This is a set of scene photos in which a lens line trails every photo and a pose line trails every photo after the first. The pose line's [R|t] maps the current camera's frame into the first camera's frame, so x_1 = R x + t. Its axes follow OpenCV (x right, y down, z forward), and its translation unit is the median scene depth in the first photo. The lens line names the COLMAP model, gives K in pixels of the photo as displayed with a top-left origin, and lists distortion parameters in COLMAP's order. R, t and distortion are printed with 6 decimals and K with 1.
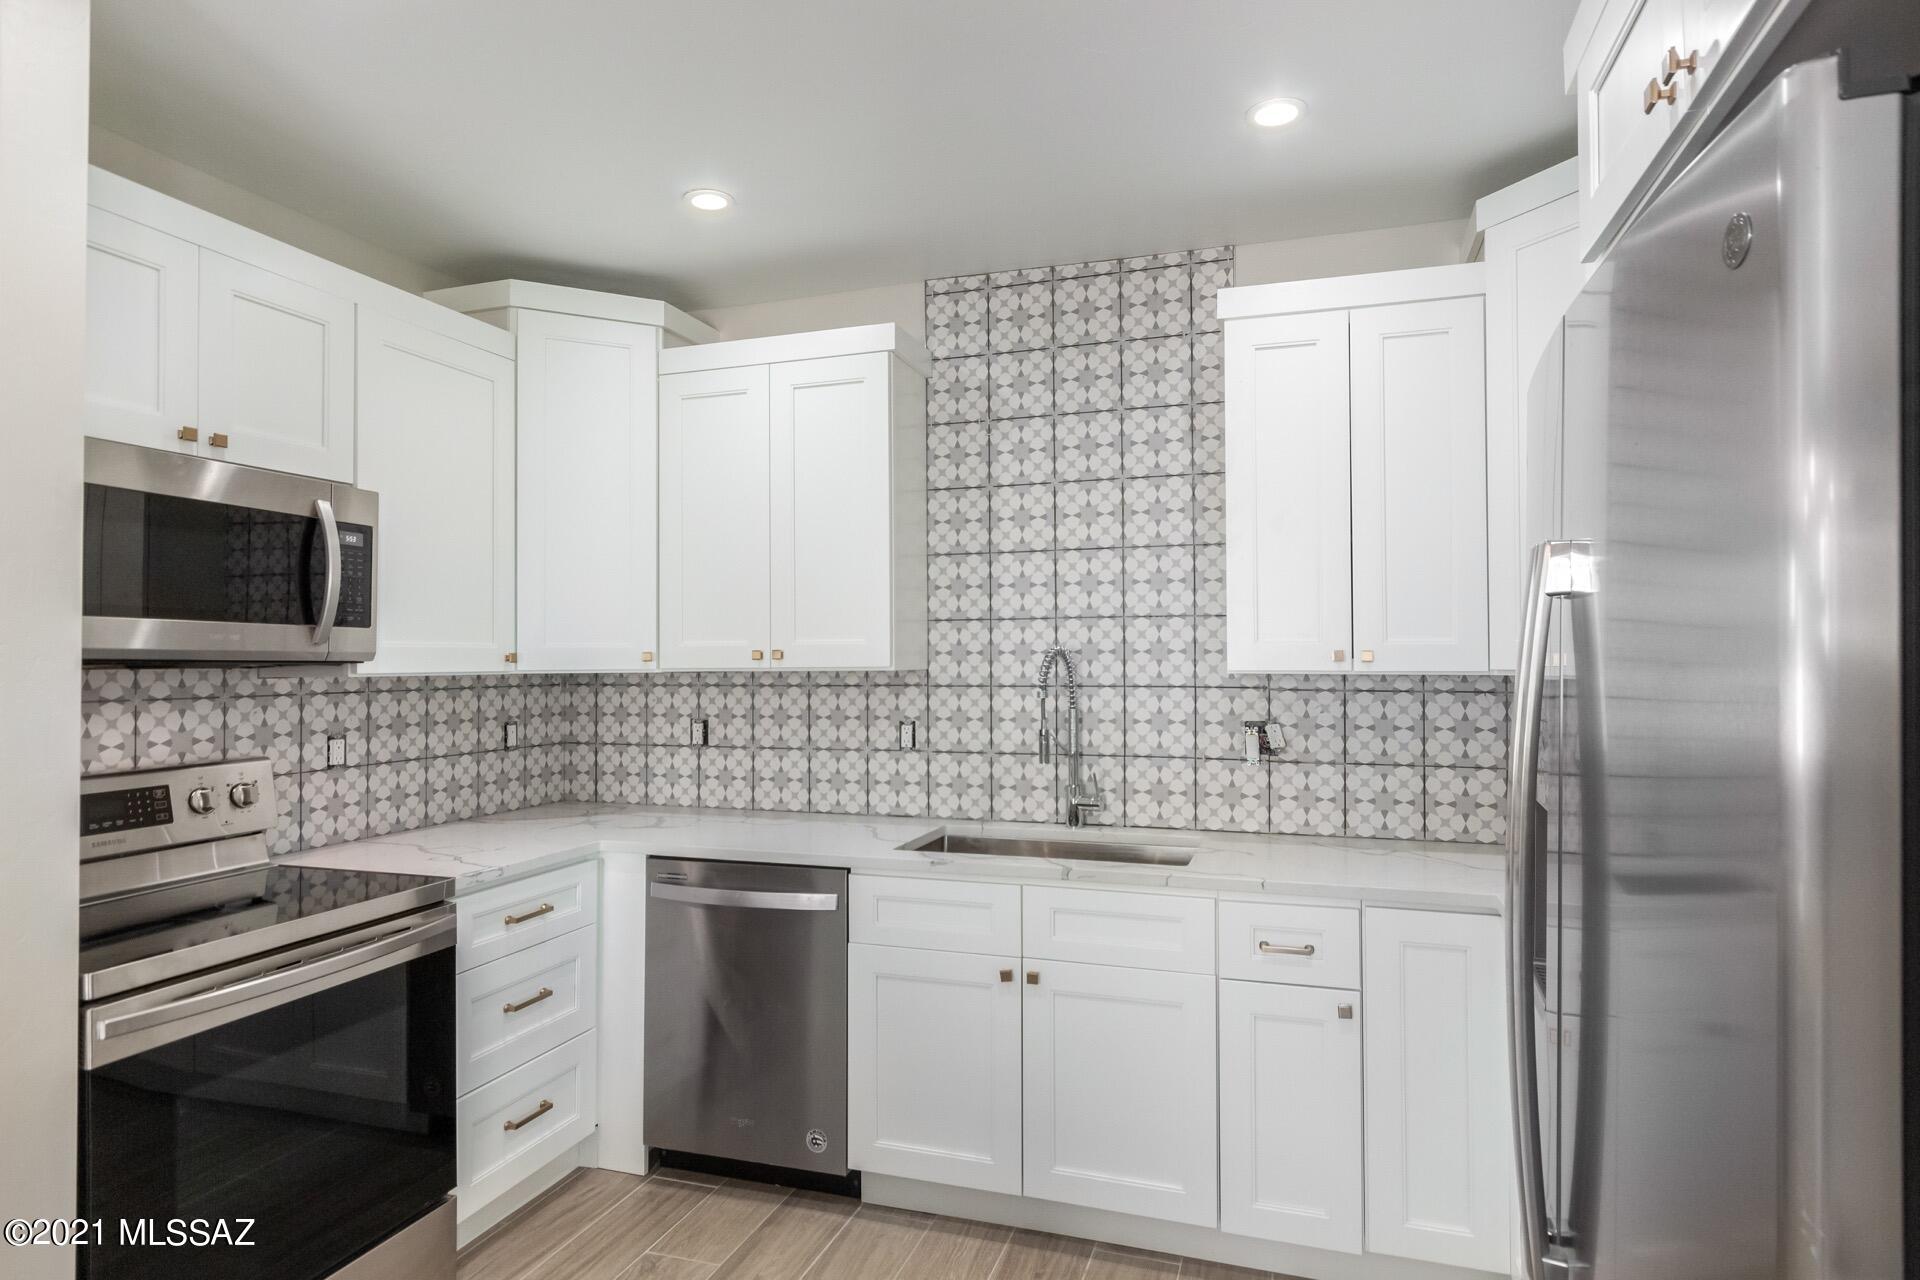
lens RADIAL K [[1063.3, 0, 960.0], [0, 1063.3, 640.0], [0, 0, 1]] dist [0.000317, 0.000383]
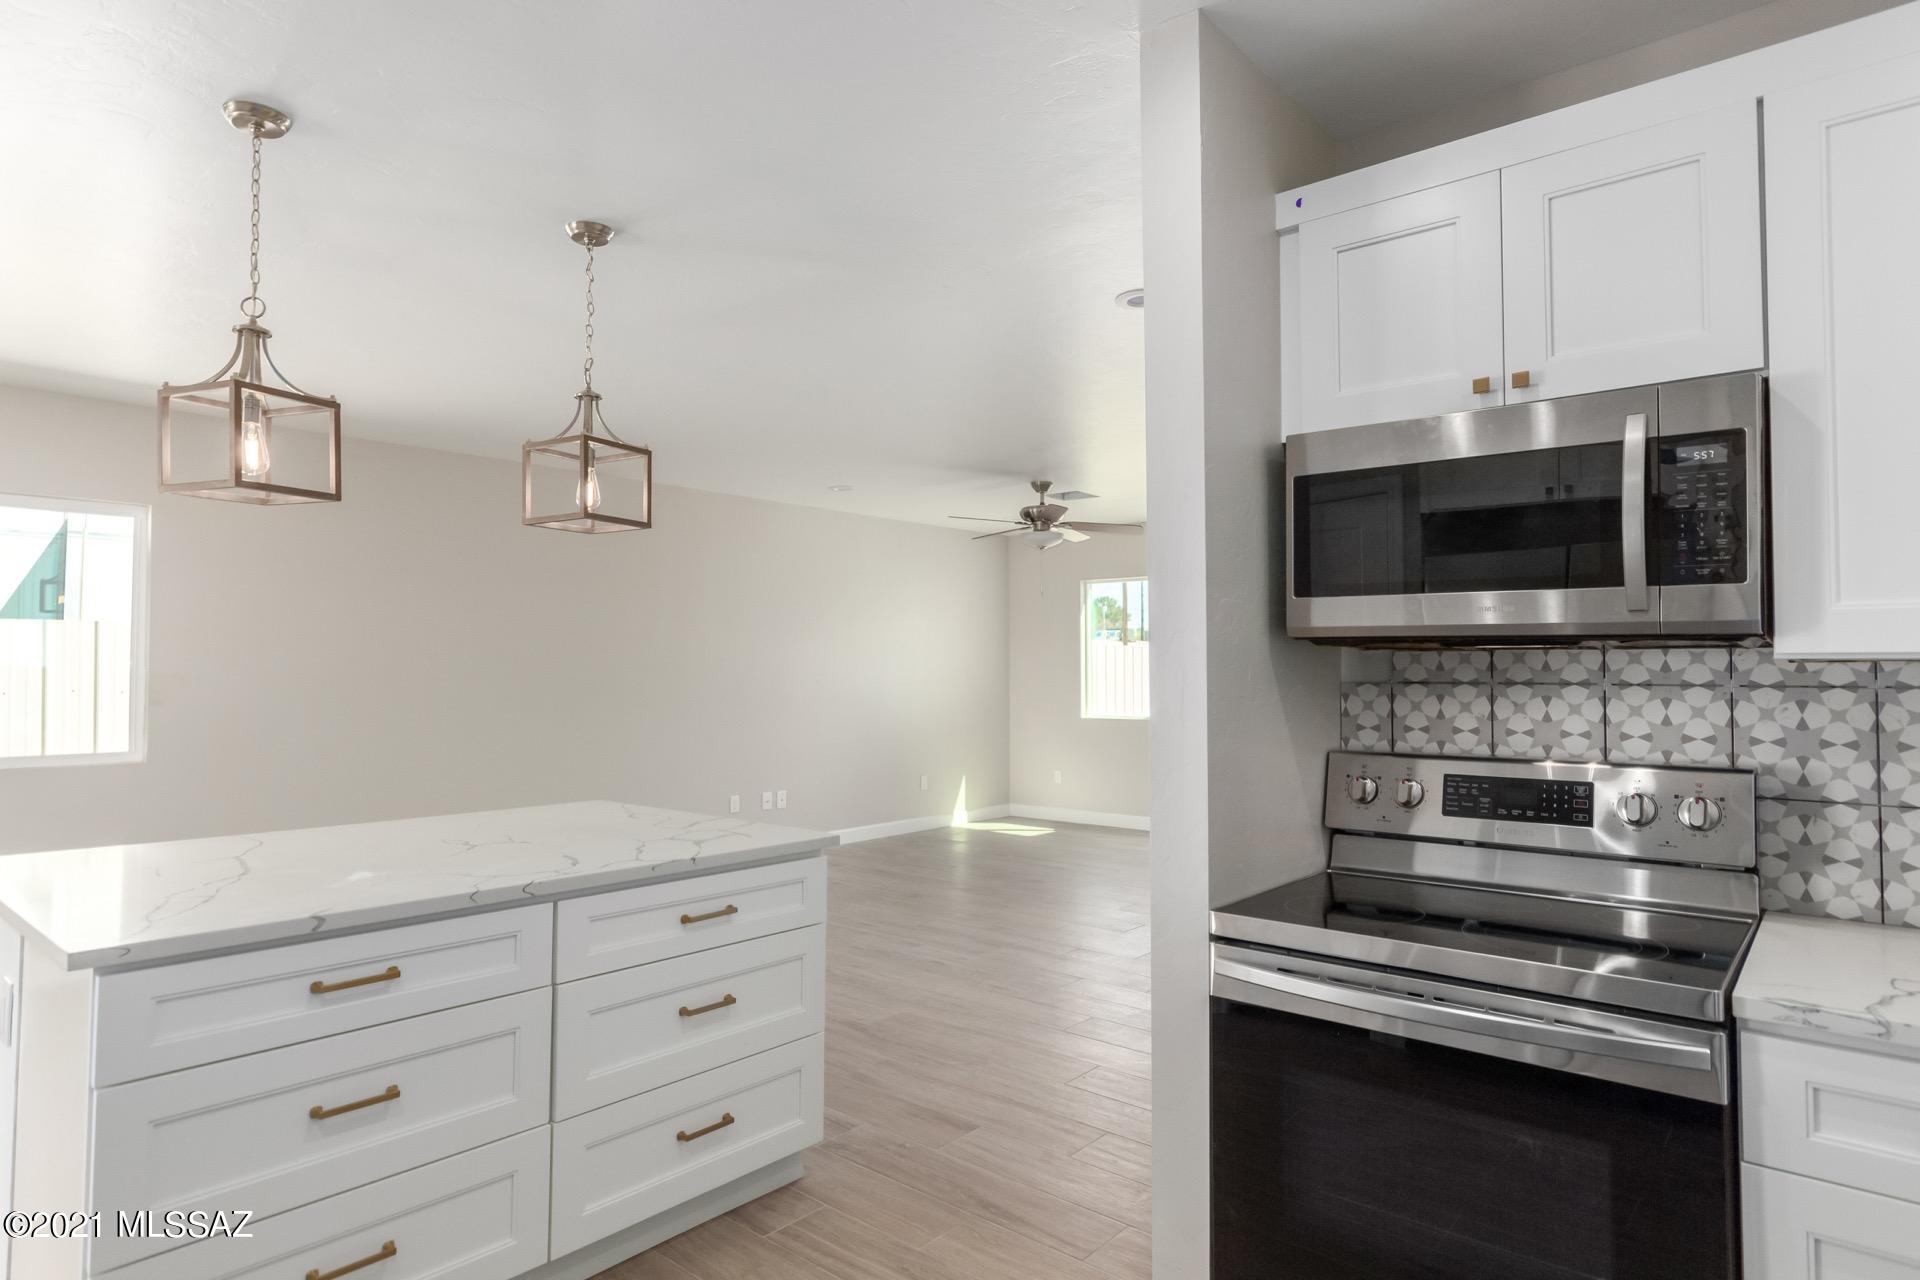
lens RADIAL K [[1063.3, 0, 960.0], [0, 1063.3, 640.0], [0, 0, 1]] dist [0.000317, 0.000383]
pose [[-0.375193, -0.021606, -0.926695, 0.187578], [0.016032, 0.999428, -0.029793, 0.028751], [0.926808, -0.026034, -0.374632, 0.640682]]
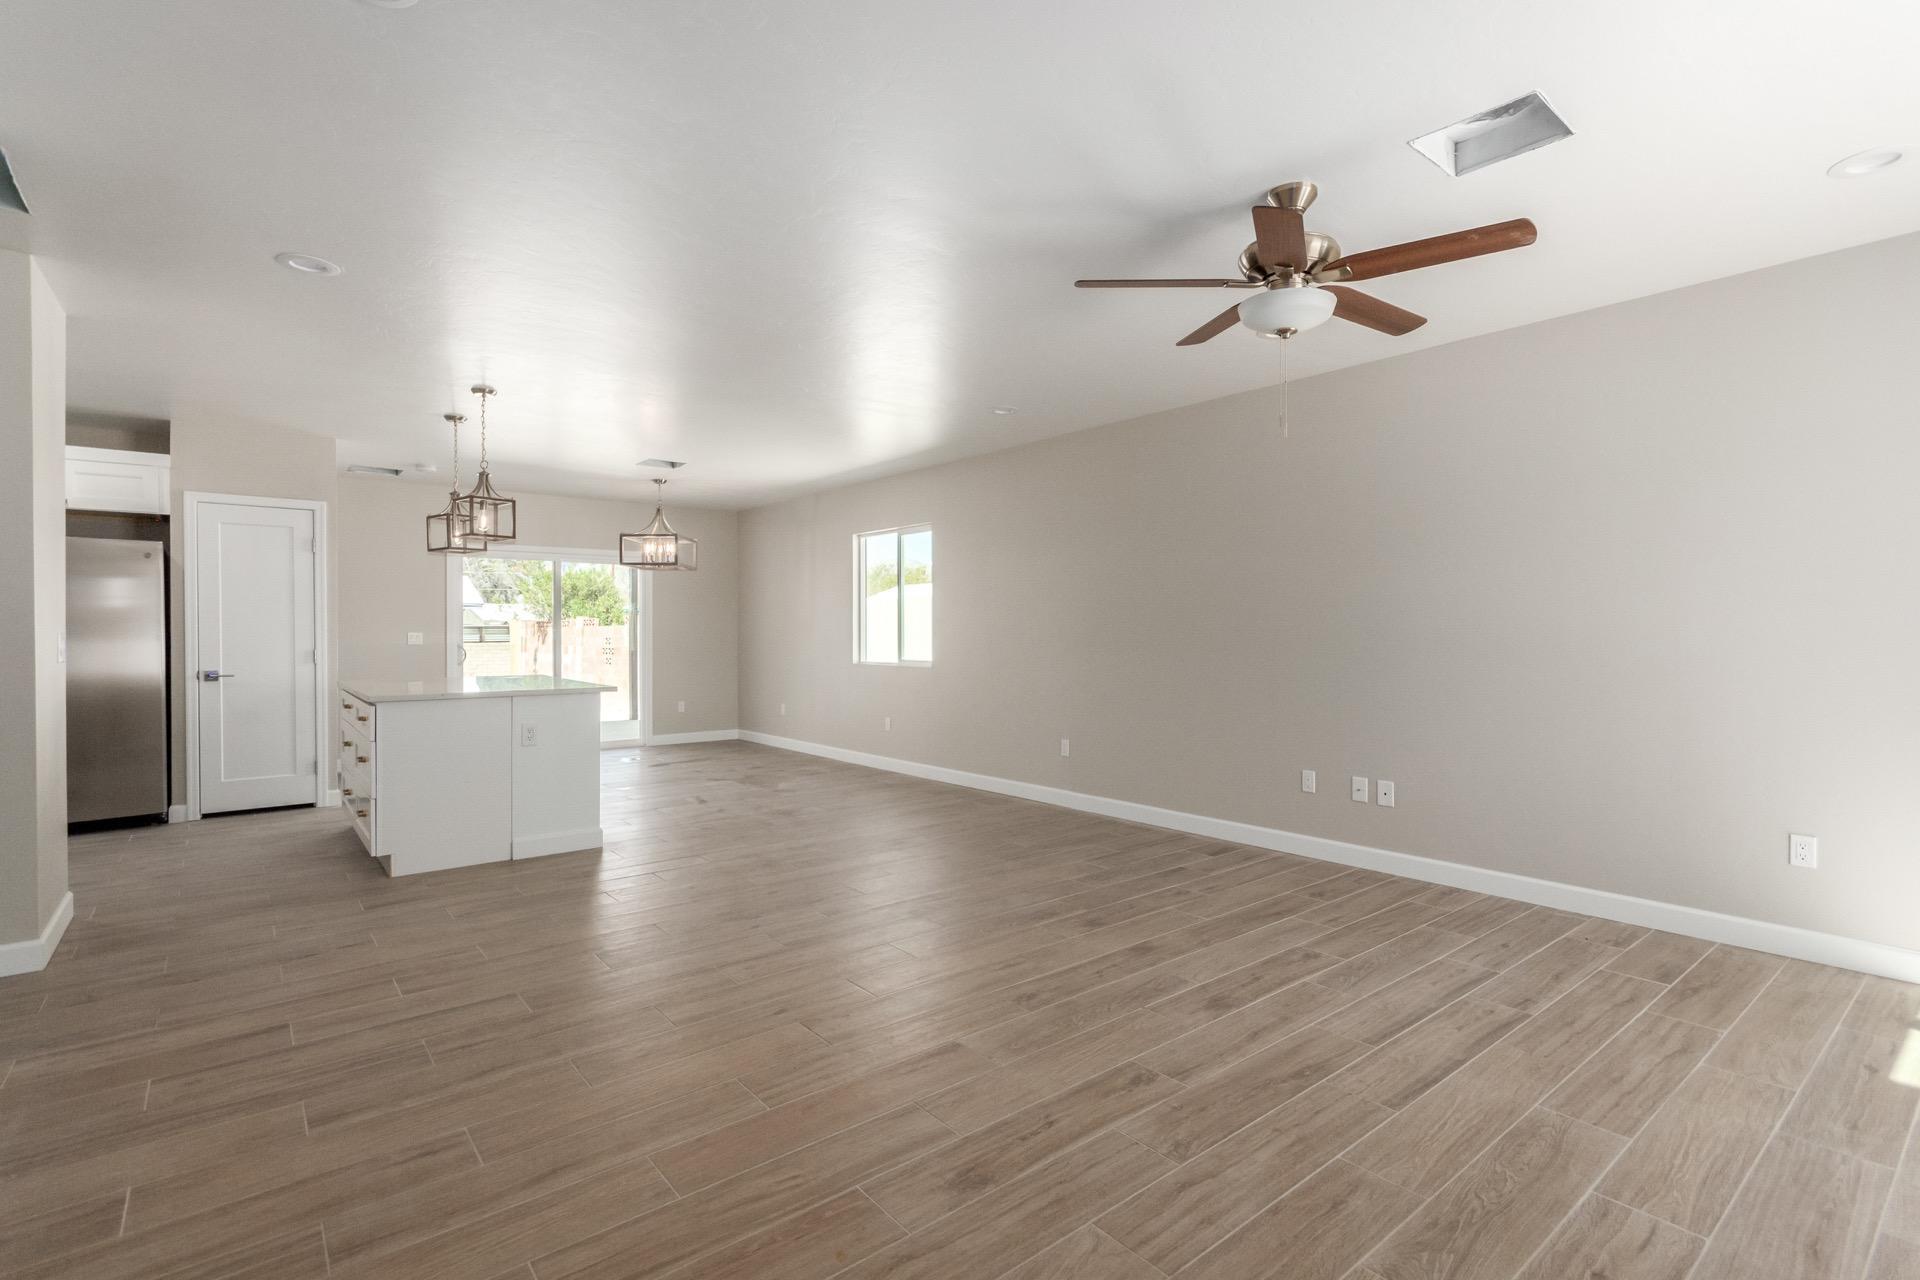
lens RADIAL K [[901.1, 0, 962.1], [0, 901.1, 637.8], [0, 0, 1]] dist [0.000447, 0.001176]
pose [[-0.846470, 0.001607, 0.532433, -2.164236], [-0.002634, 0.999971, -0.007206, 0.083417], [-0.532429, -0.007502, -0.846441, 0.899184]]
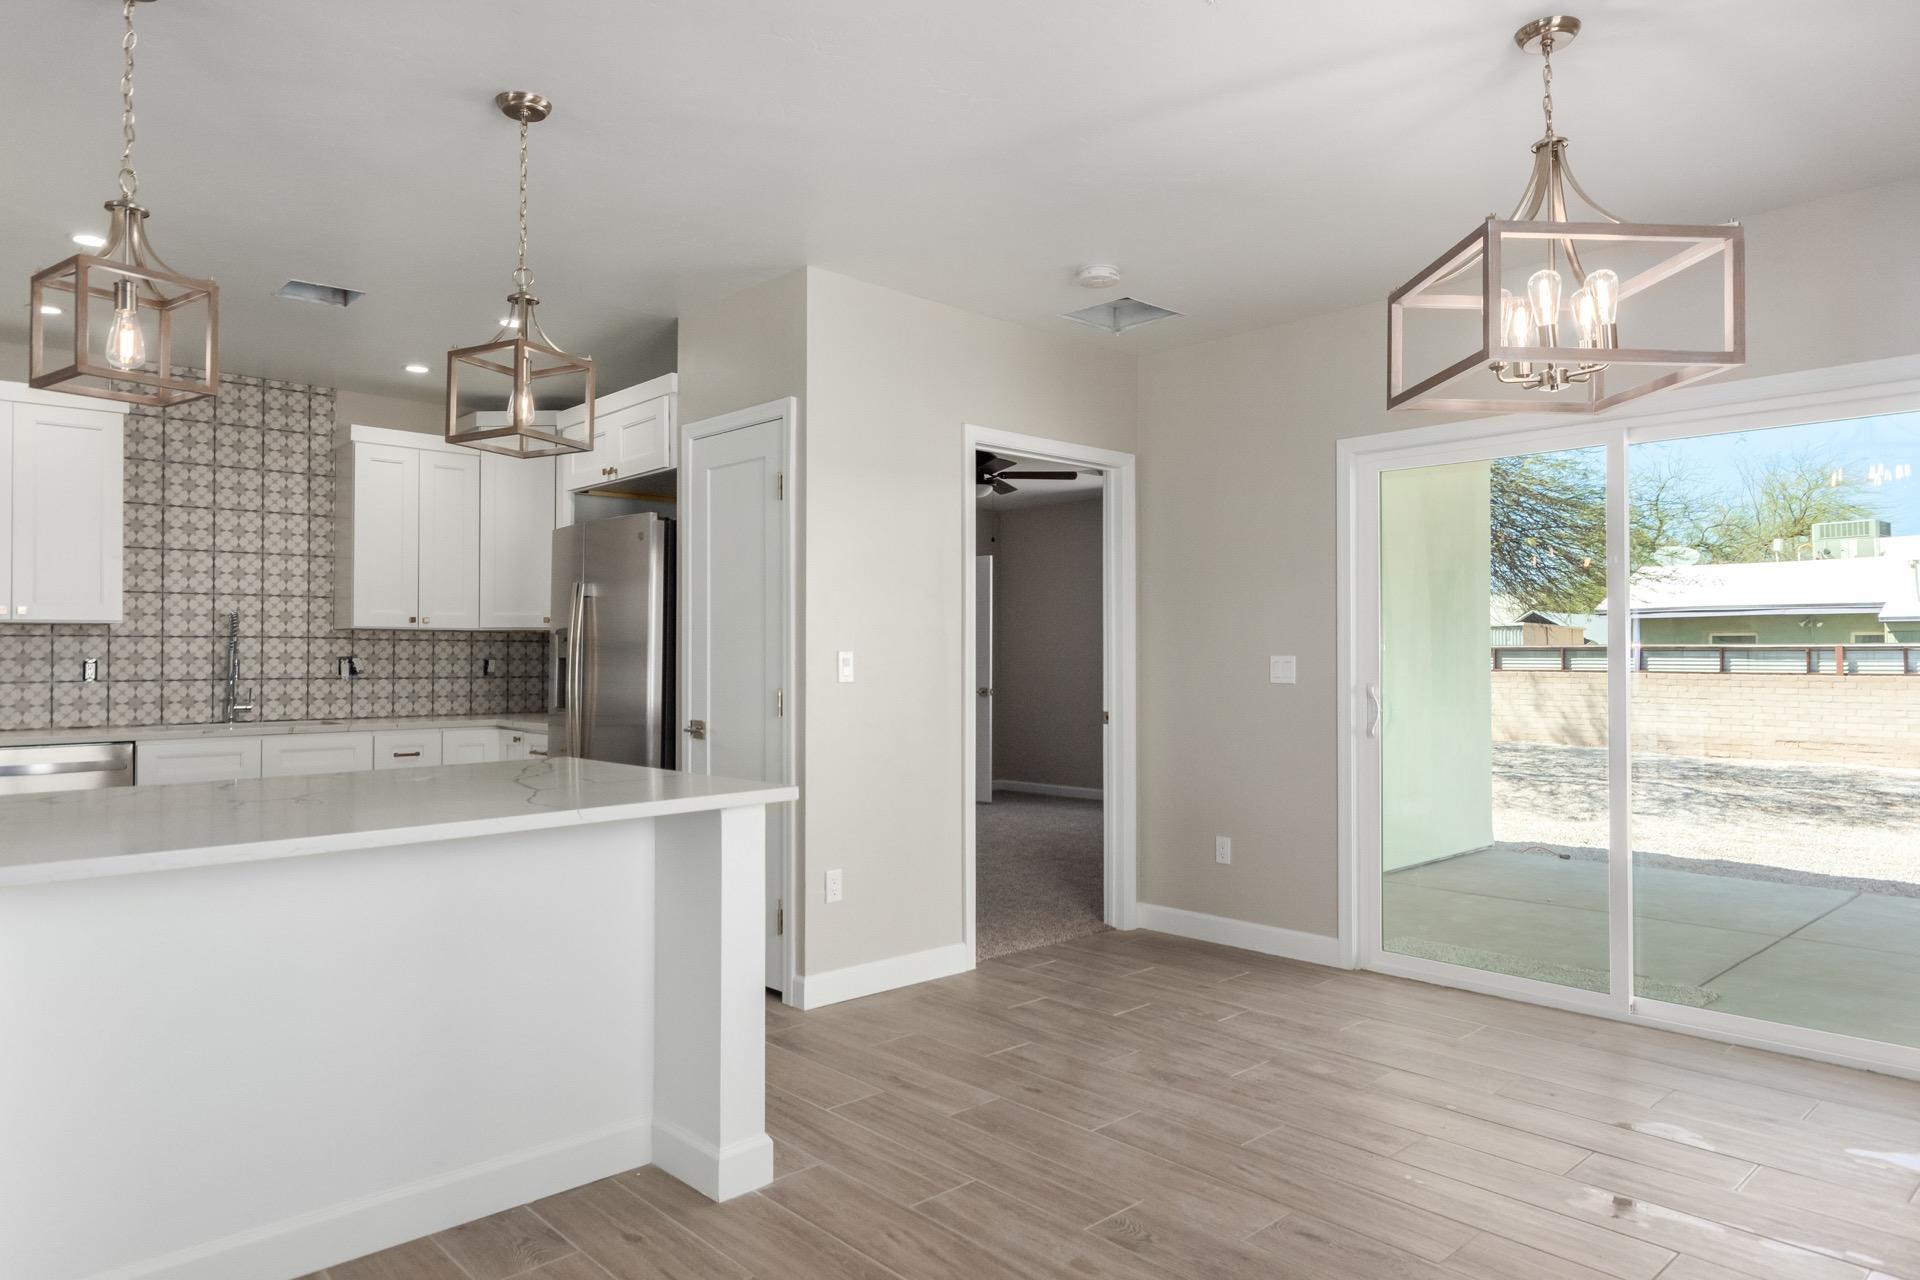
lens RADIAL K [[1200.8, 0, 963.5], [0, 1200.8, 637.1], [0, 0, 1]] dist [0.001597, -0.001755]
pose [[0.472157, 0.018167, 0.881327, -0.981756], [-0.012456, 0.999825, -0.013936, 0.056110], [-0.881426, -0.004398, 0.472301, -0.850874]]
